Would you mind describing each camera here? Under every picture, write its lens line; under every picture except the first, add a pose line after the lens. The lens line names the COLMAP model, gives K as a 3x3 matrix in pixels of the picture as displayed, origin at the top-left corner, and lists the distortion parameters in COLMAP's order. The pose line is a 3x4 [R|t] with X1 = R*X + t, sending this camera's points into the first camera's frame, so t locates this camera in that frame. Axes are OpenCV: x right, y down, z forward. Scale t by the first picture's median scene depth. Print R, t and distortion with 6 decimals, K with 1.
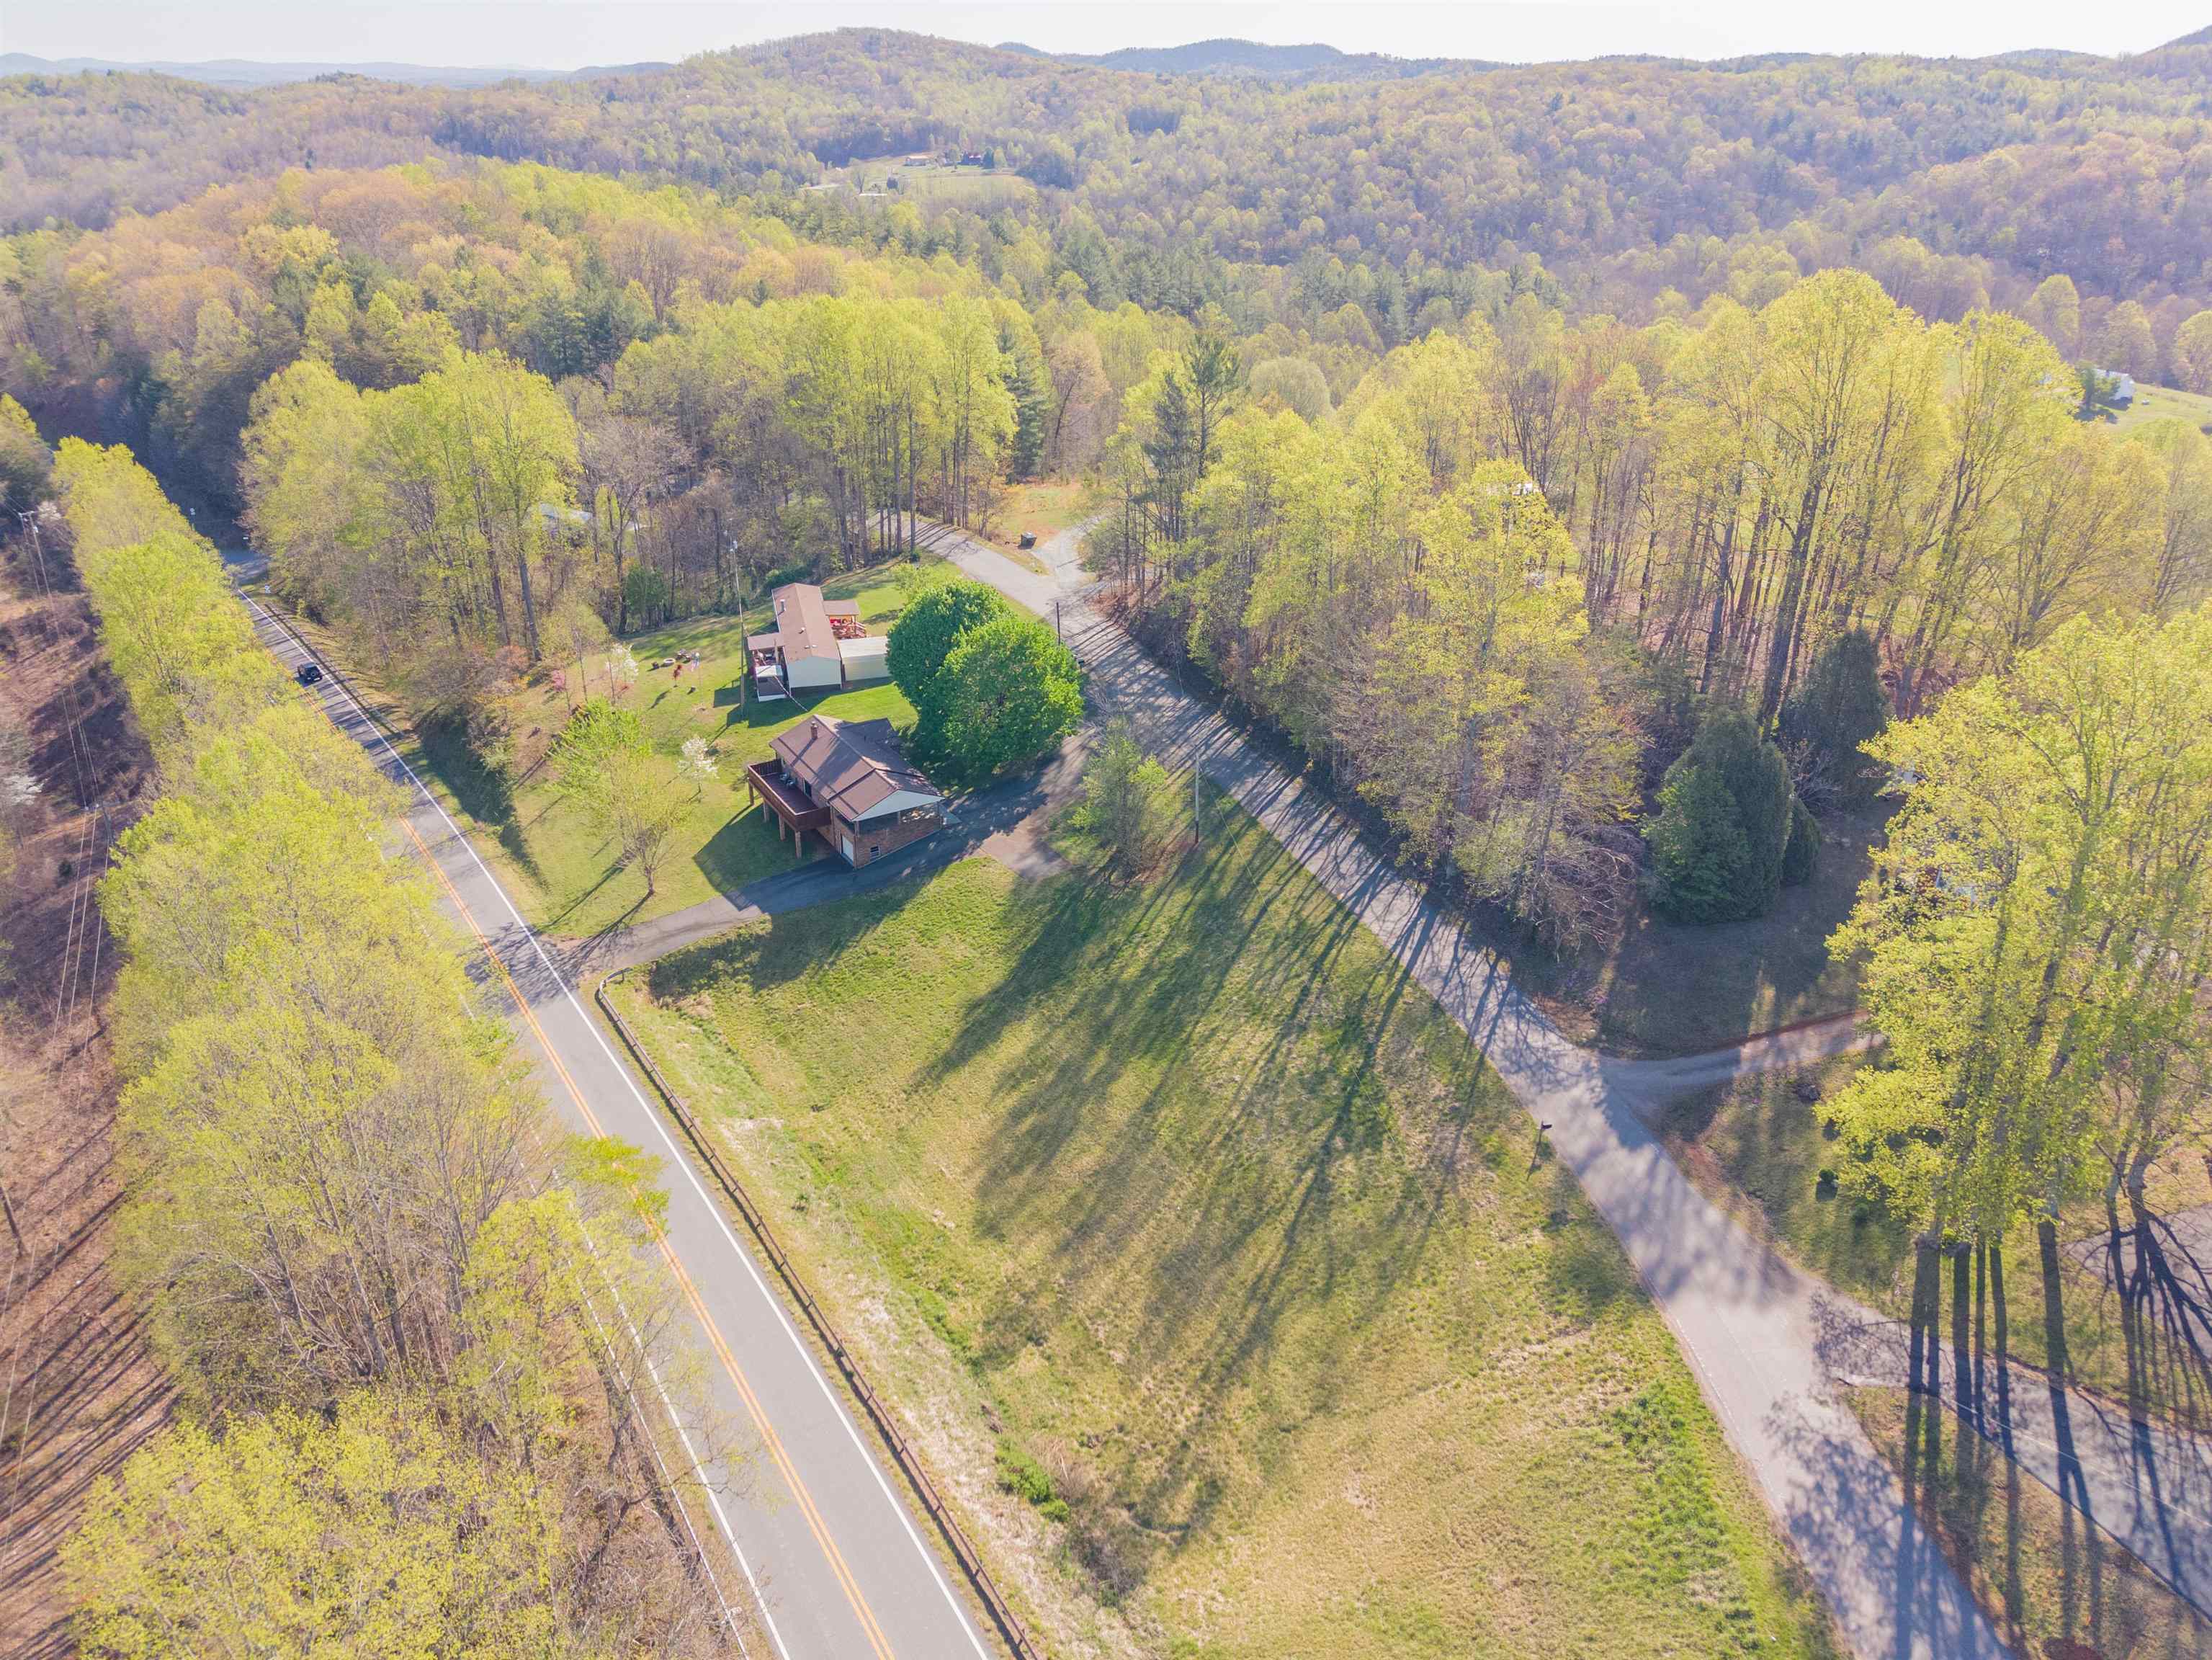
lens RADIAL K [[1526.6, 0, 1066.4], [0, 1526.6, 811.2], [0, 0, 1]] dist [0.021821, -0.016587]
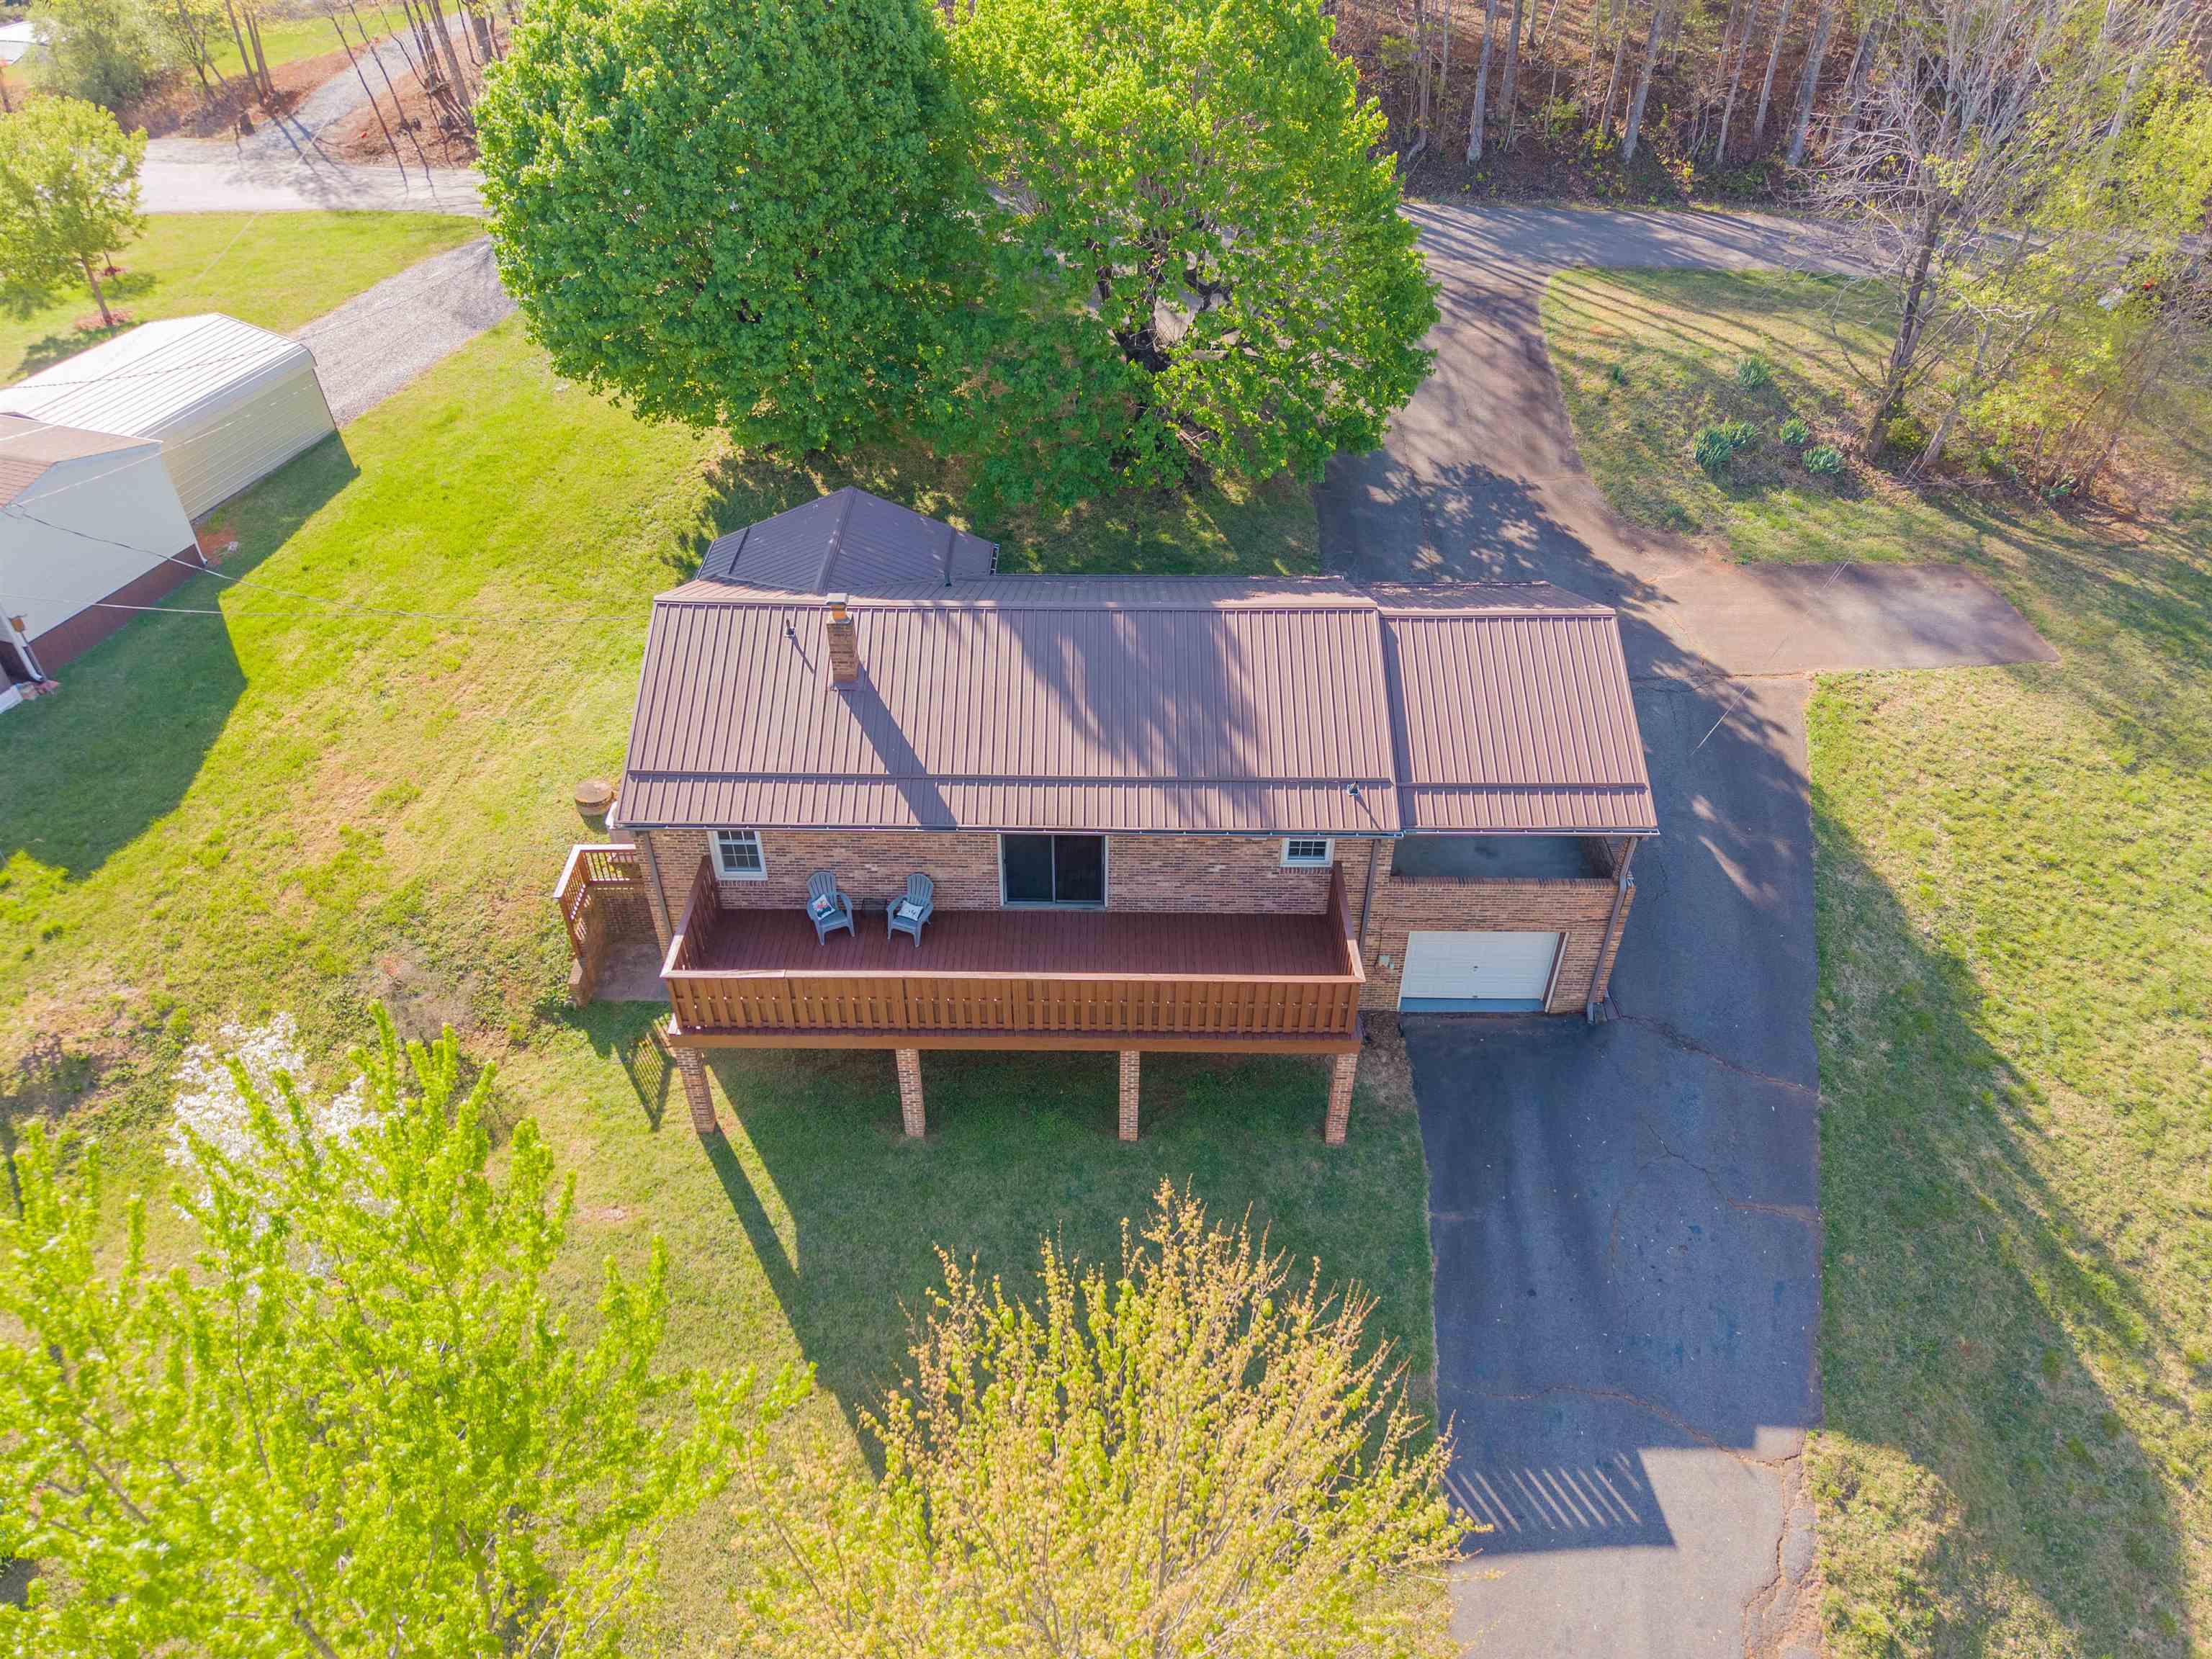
lens RADIAL K [[1476.1, 0, 1105.9], [0, 1476.1, 824.3], [0, 0, 1]] dist [0.026276, -0.021991]
pose [[0.514578, -0.534646, 0.670345, -0.275740], [0.374849, 0.843400, 0.384923, -0.088027], [-0.771166, 0.053205, 0.634406, 0.795528]]
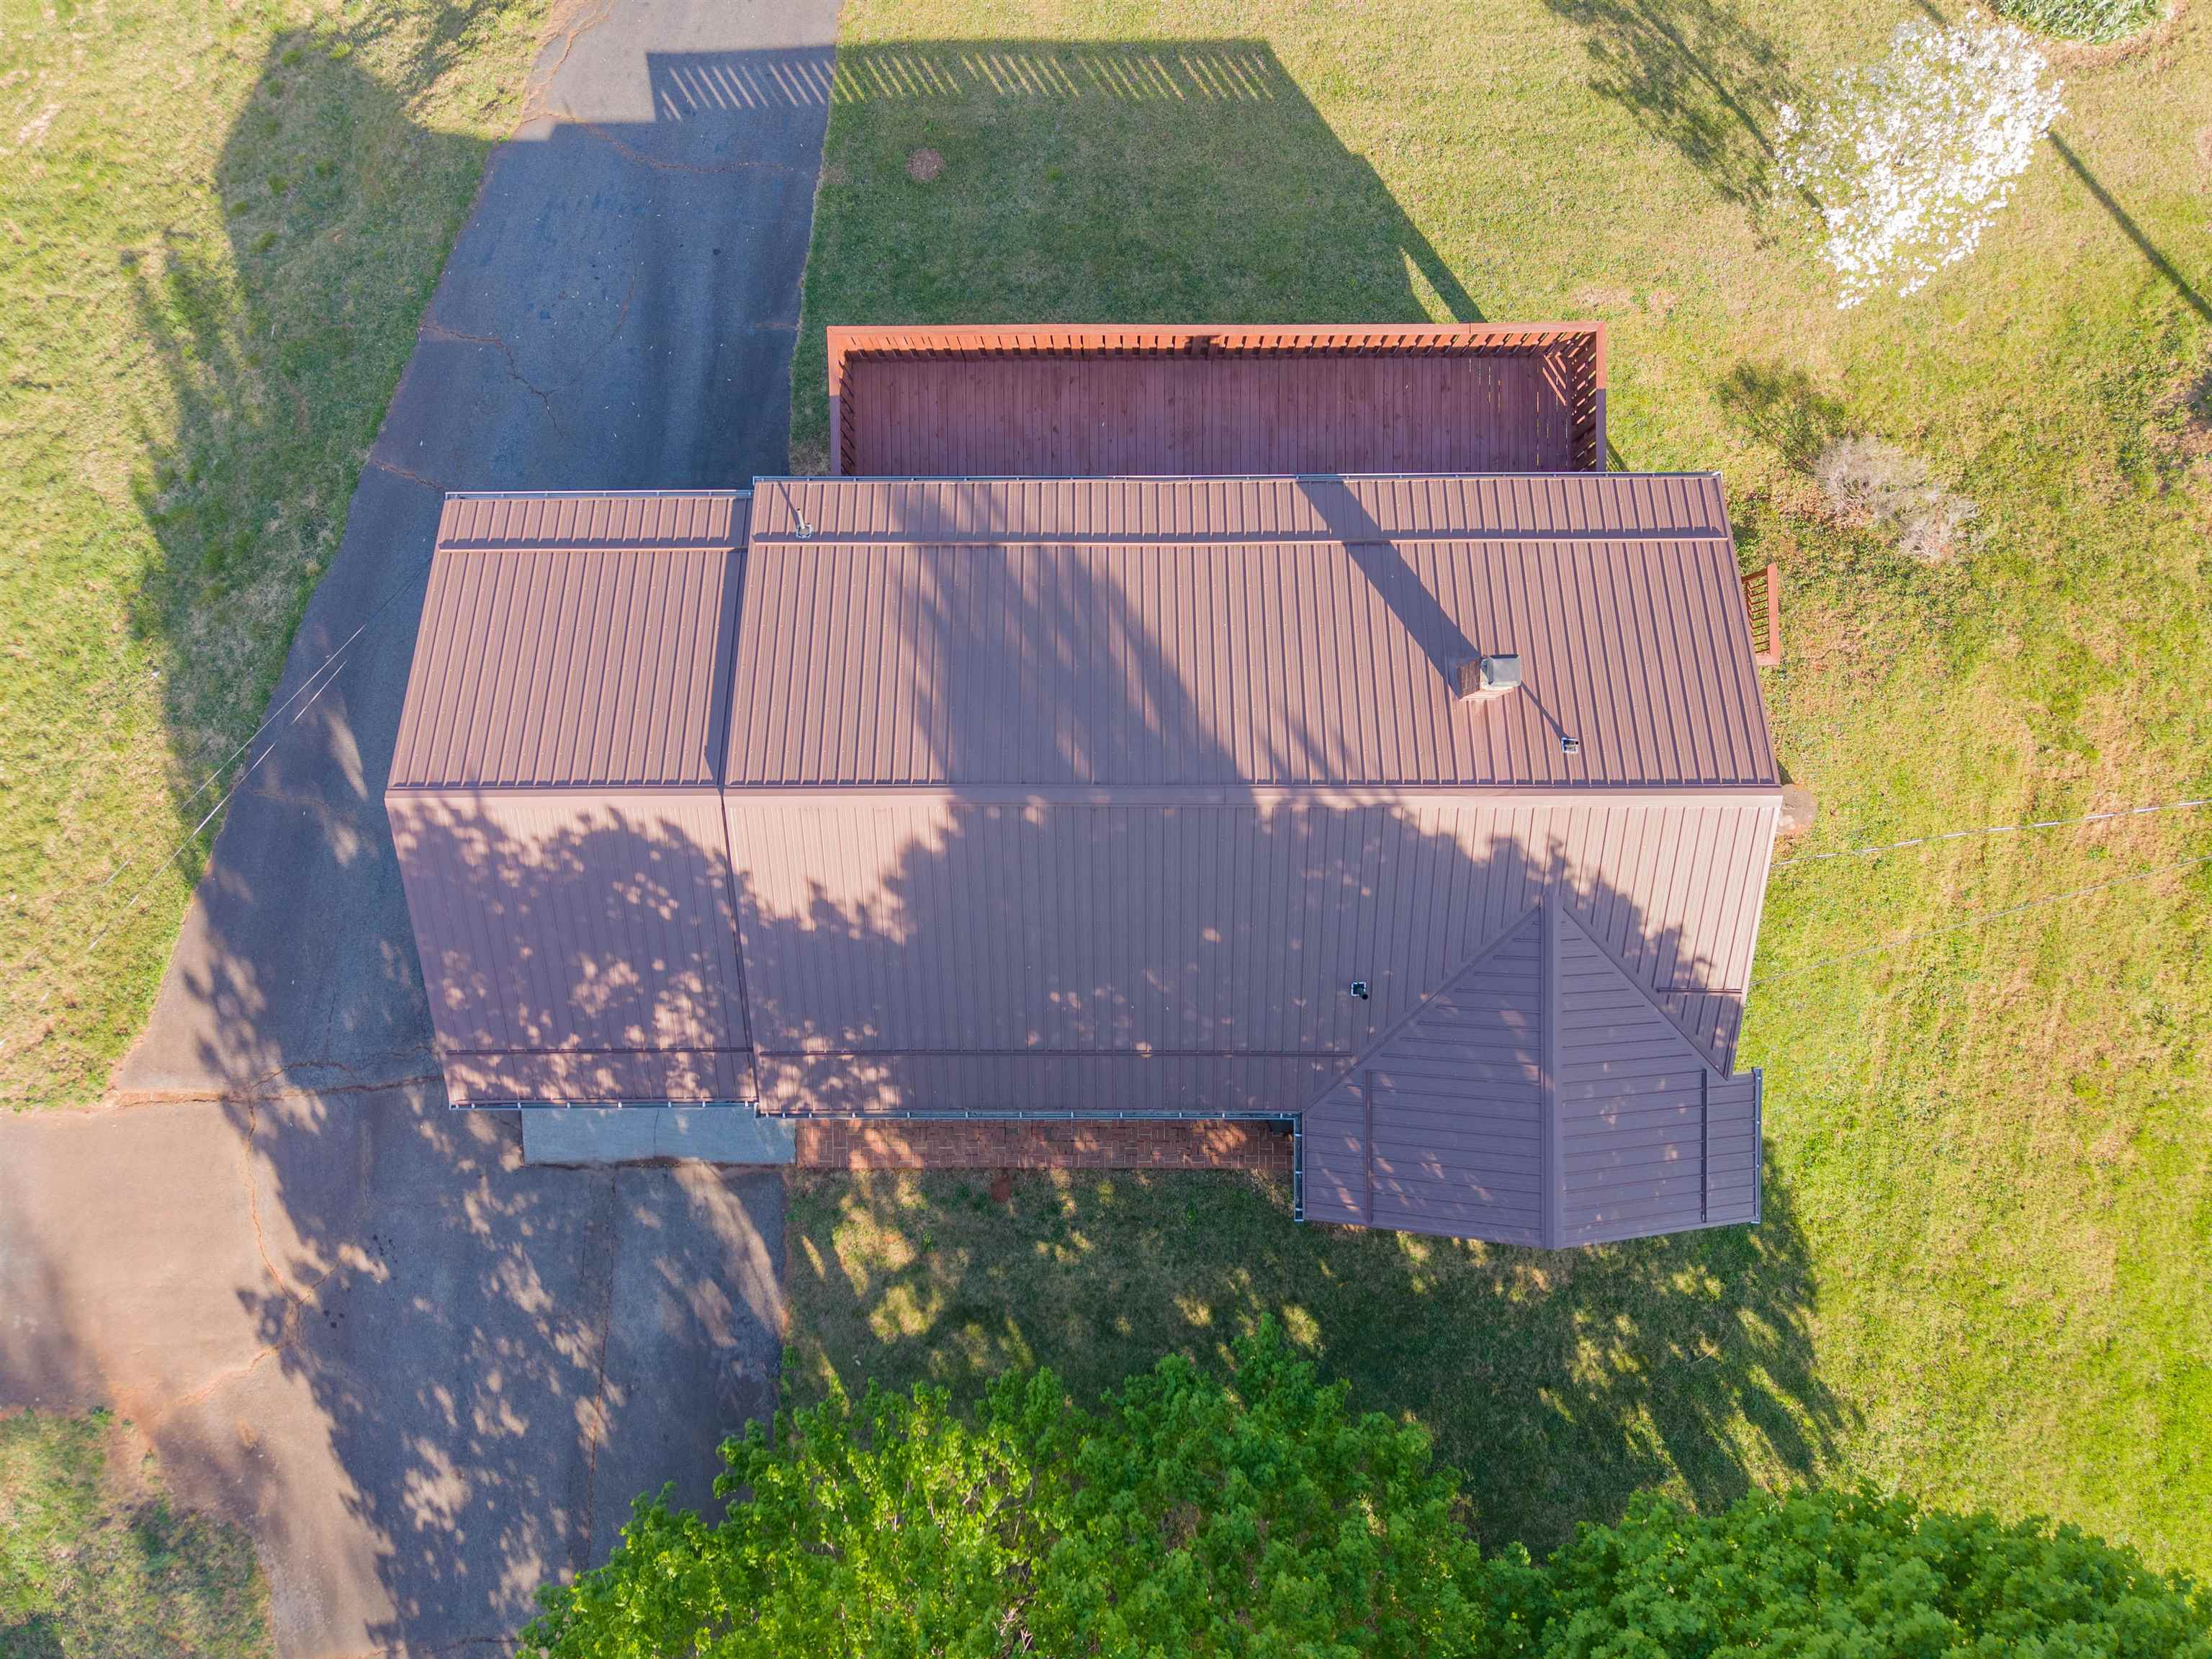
lens RADIAL K [[1476.1, 0, 1097.0], [0, 1476.1, 823.8], [0, 0, 1]] dist [0.026276, -0.021991]
pose [[-0.506409, 0.862242, 0.009461, -0.128821], [-0.366305, -0.225043, 0.902871, -0.157443], [0.780622, 0.453756, 0.429807, 0.859379]]
